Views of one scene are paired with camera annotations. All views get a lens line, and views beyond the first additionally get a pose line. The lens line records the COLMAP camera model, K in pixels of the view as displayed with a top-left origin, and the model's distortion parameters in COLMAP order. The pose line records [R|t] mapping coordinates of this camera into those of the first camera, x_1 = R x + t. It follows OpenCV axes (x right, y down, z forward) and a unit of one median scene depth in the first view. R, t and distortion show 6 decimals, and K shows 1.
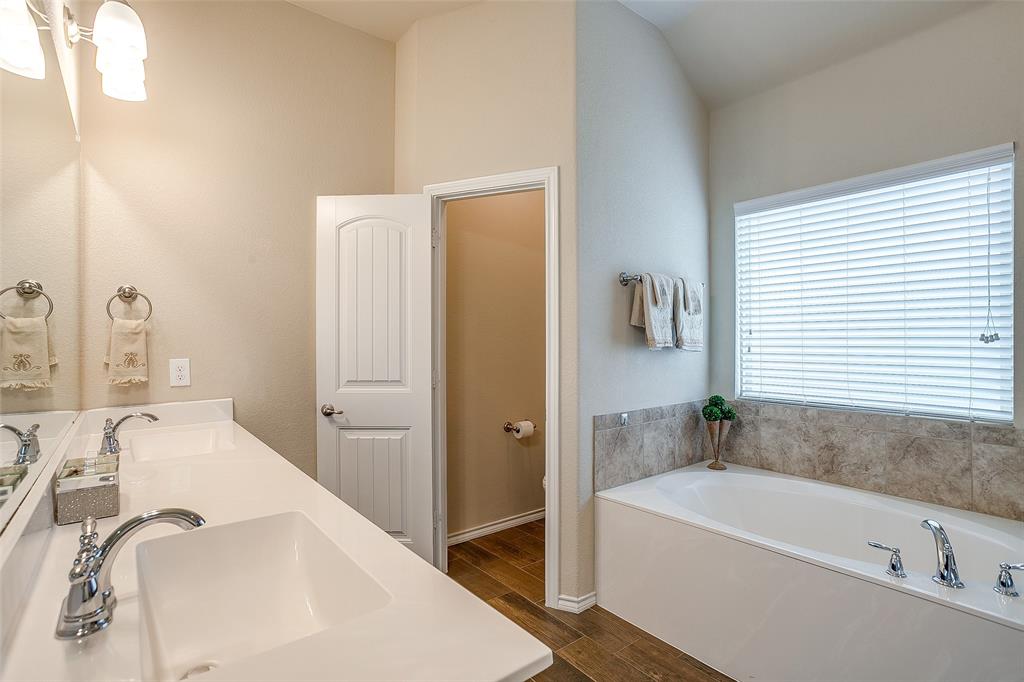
lens RADIAL K [[498.6, 0, 509.9], [0, 498.6, 336.3], [0, 0, 1]] dist [-0.043783, 0.022025]
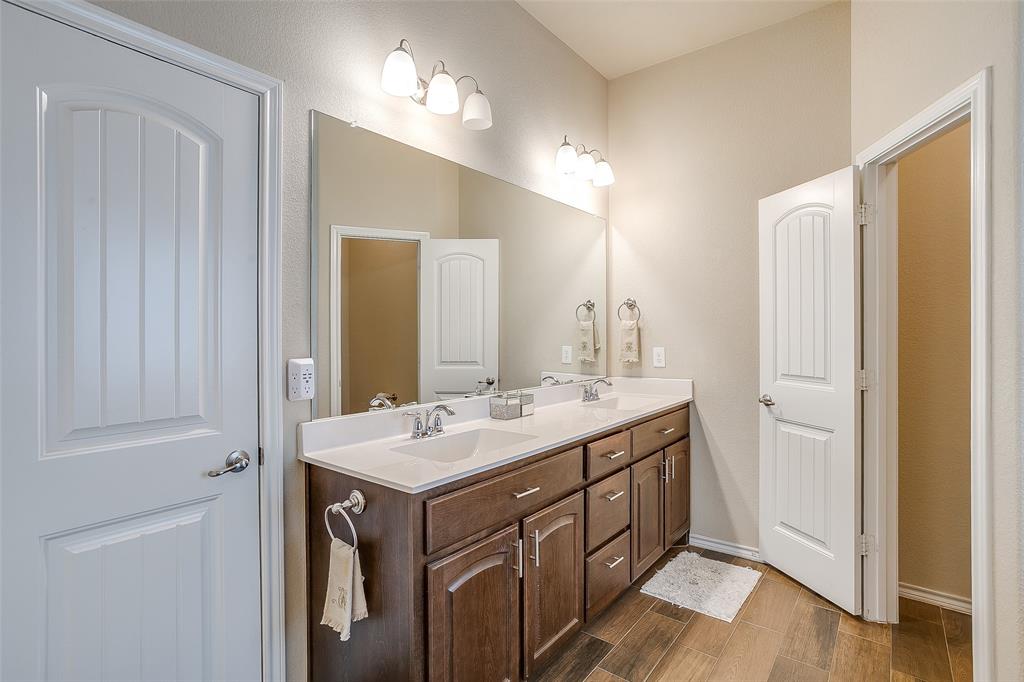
lens RADIAL K [[498.6, 0, 511.6], [0, 498.6, 338.1], [0, 0, 1]] dist [-0.043783, 0.022025]
pose [[0.254913, 0.004549, -0.966953, 0.566315], [0.000748, 0.999988, 0.004902, 0.011404], [0.966964, -0.001973, 0.254906, 0.227423]]
